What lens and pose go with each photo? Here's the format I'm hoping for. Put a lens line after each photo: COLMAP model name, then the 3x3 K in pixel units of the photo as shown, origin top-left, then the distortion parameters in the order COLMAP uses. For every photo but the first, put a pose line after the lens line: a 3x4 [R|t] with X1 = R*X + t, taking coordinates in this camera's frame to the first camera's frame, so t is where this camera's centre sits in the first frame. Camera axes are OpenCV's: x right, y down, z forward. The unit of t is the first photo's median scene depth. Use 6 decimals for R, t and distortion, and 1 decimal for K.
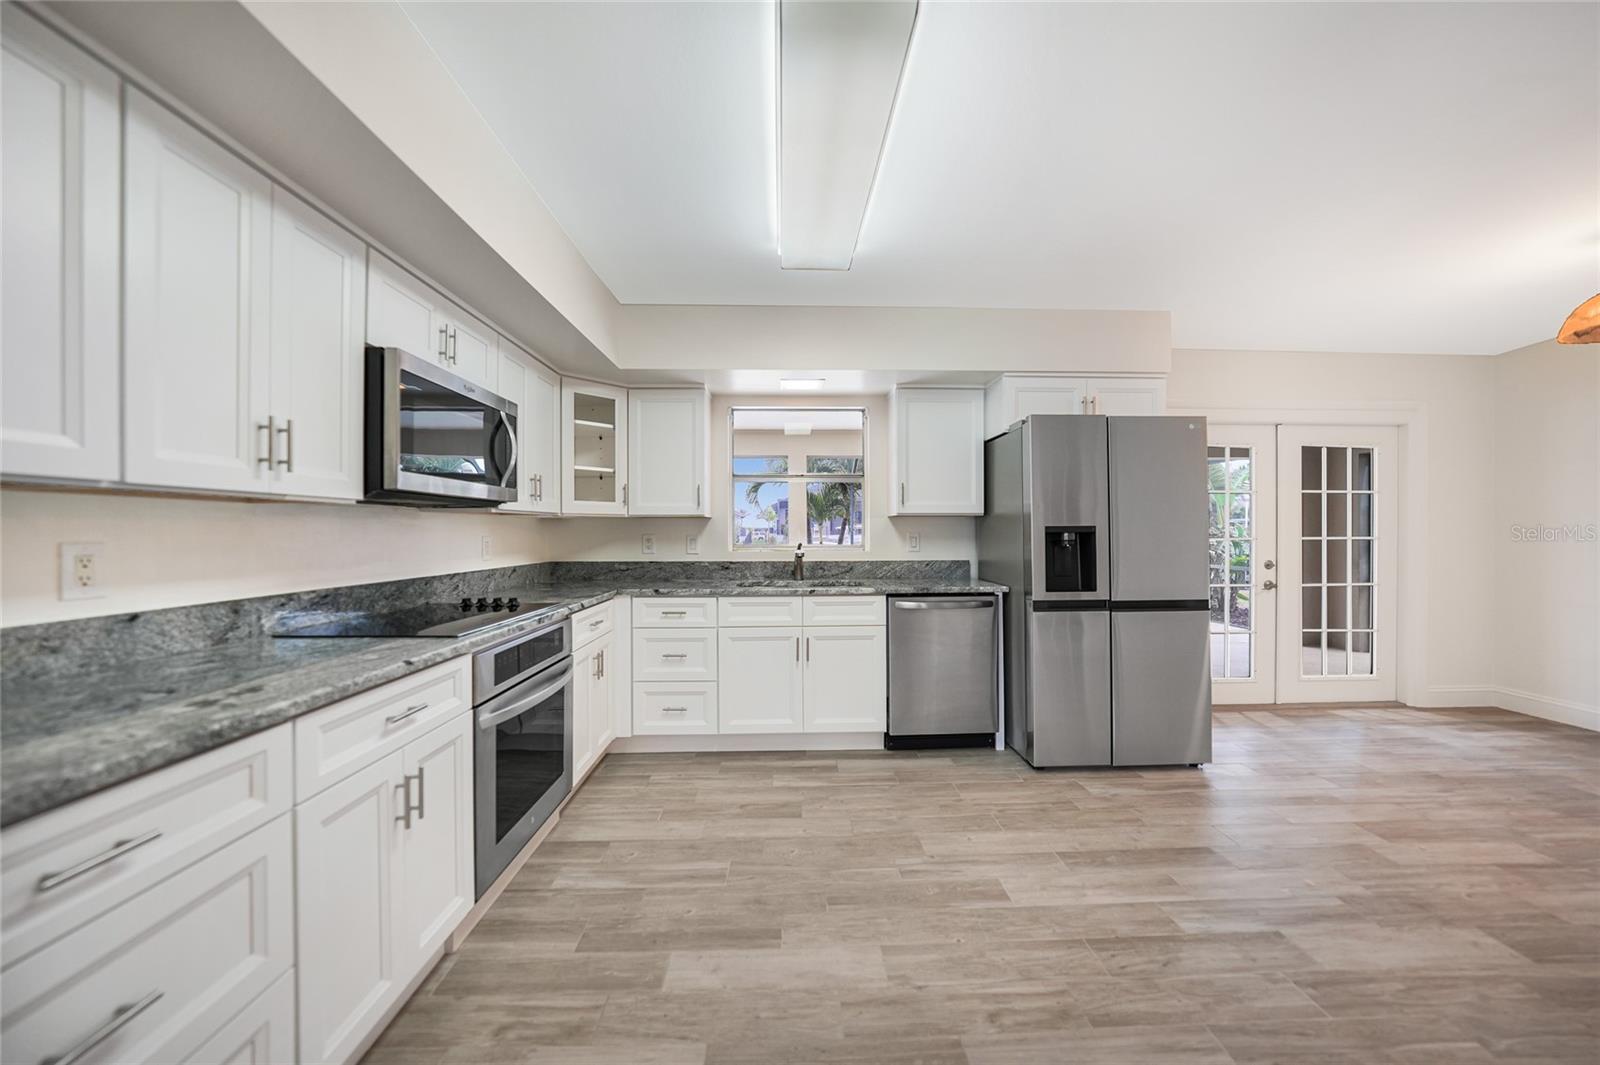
lens RADIAL K [[572.1, 0, 800.7], [0, 572.1, 529.6], [0, 0, 1]] dist [-0.025082, 0.005782]
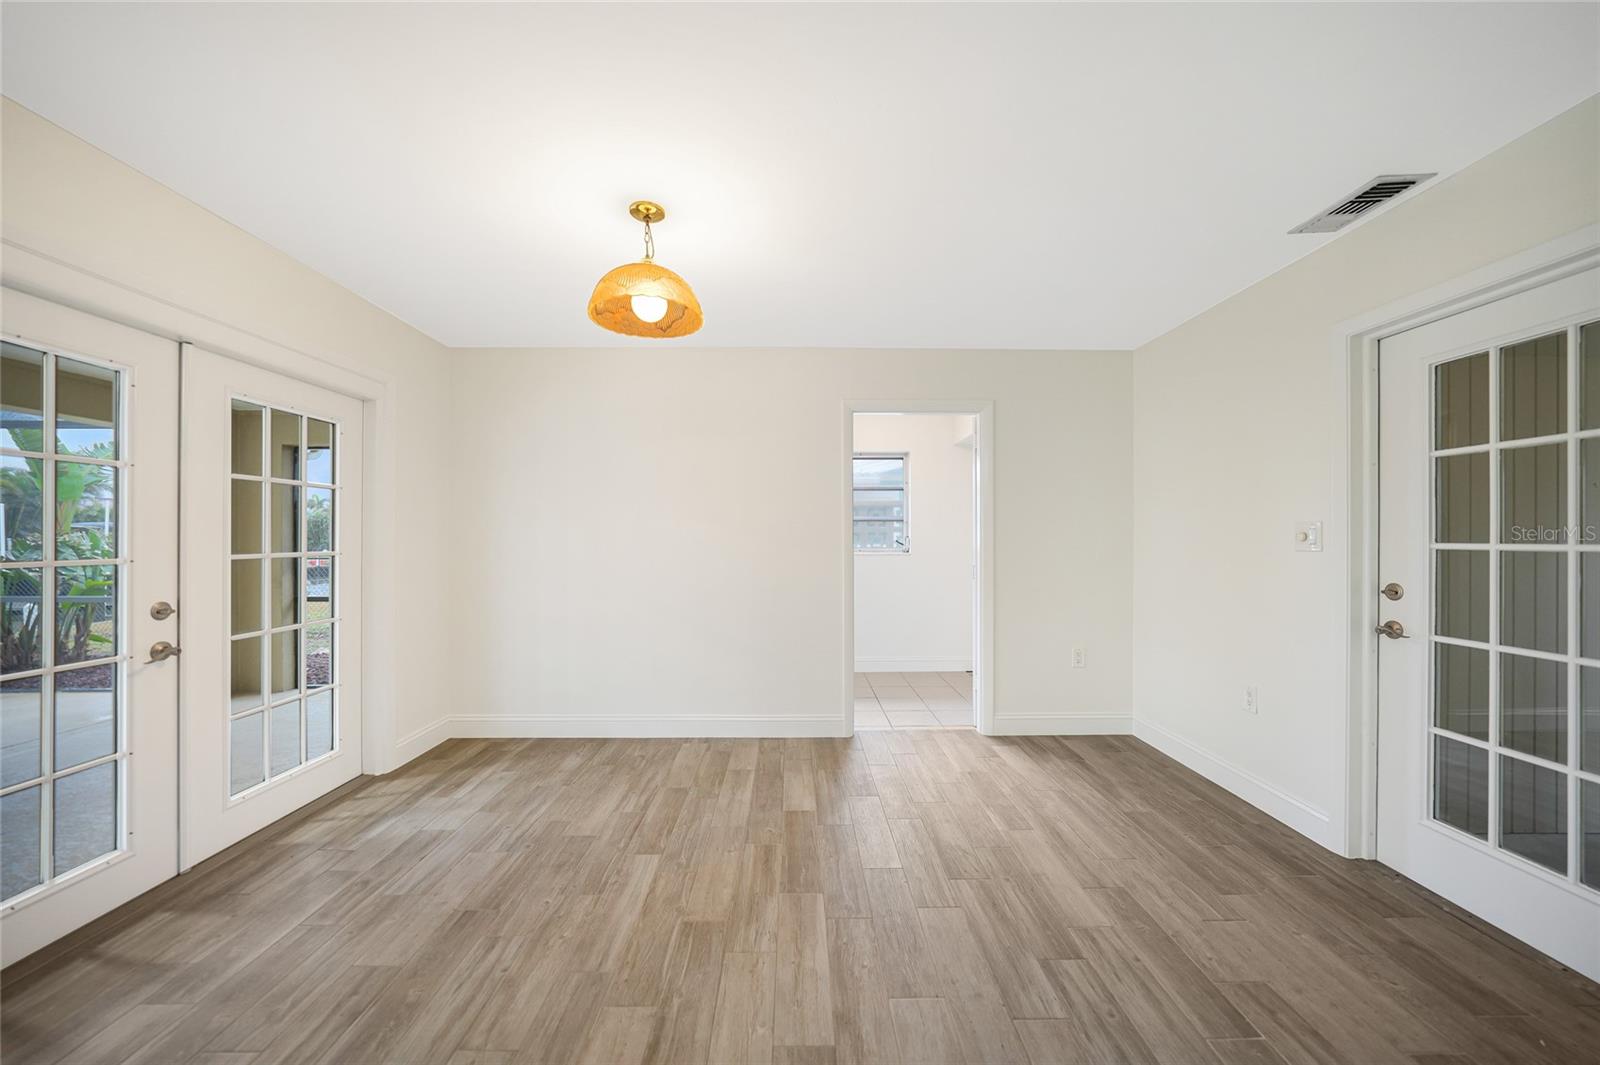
lens RADIAL K [[572.1, 0, 804.5], [0, 572.1, 539.2], [0, 0, 1]] dist [-0.025082, 0.005782]
pose [[0.005898, 0.002793, 0.999979, 0.440988], [-0.005445, 0.999981, -0.002761, -0.004899], [-0.999968, -0.005429, 0.005913, 0.557889]]
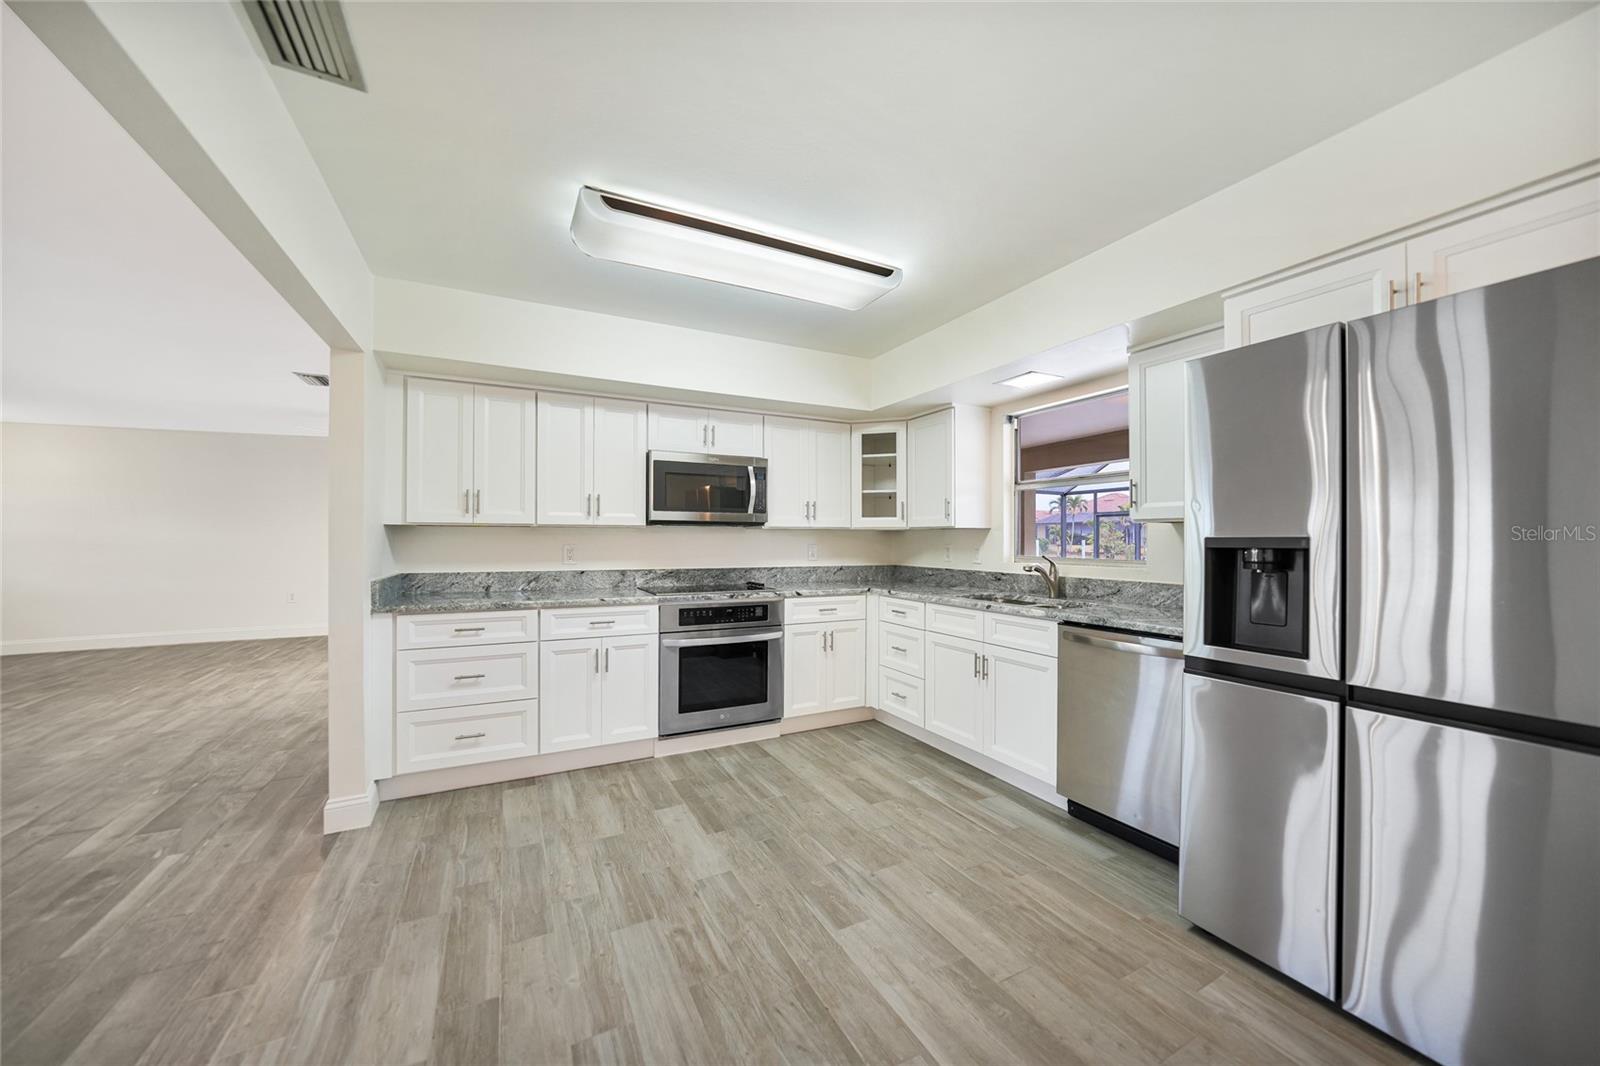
lens RADIAL K [[572.1, 0, 802.8], [0, 572.1, 537.5], [0, 0, 1]] dist [-0.025082, 0.005782]
pose [[0.436327, 0.000455, -0.899788, 0.761952], [-0.002042, 0.999998, -0.000484, -0.004667], [0.899786, 0.002048, 0.436327, 0.332031]]
